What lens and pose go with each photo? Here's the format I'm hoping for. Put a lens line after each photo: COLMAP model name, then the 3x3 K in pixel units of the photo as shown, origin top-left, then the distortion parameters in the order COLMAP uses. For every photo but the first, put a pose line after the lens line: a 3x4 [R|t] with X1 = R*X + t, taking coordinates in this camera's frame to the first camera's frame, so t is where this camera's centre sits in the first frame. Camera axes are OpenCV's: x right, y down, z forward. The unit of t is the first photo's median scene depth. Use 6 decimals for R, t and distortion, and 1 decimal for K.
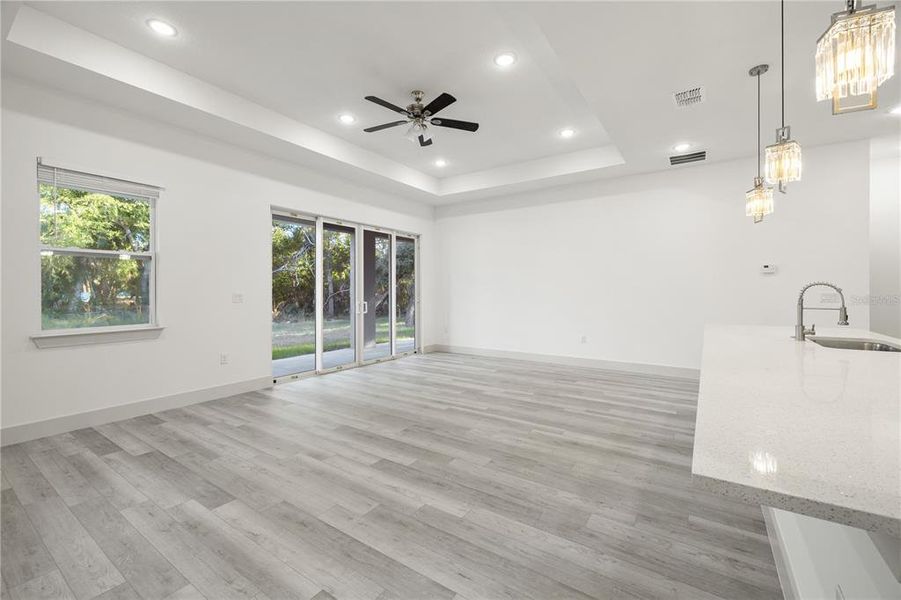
lens RADIAL K [[374.8, 0, 448.8], [0, 374.8, 292.6], [0, 0, 1]] dist [-0.001776, 0.000076]
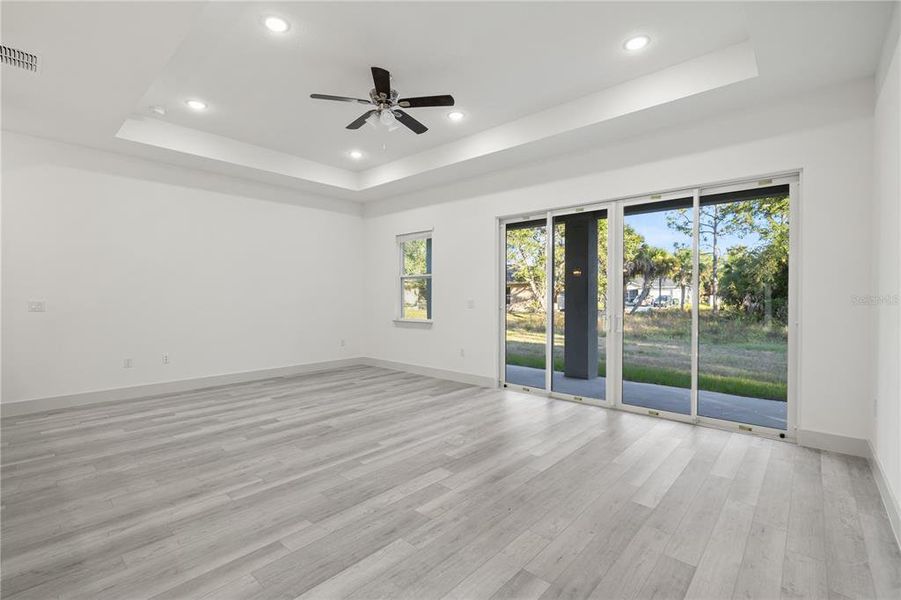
lens RADIAL K [[406.4, 0, 448.4], [0, 406.4, 300.9], [0, 0, 1]] dist [-0.009887, 0.000292]
pose [[-0.134917, 0.007231, -0.990830, 0.987890], [-0.008039, 0.999932, 0.008392, -0.009143], [0.990824, 0.009097, -0.134850, 1.482022]]
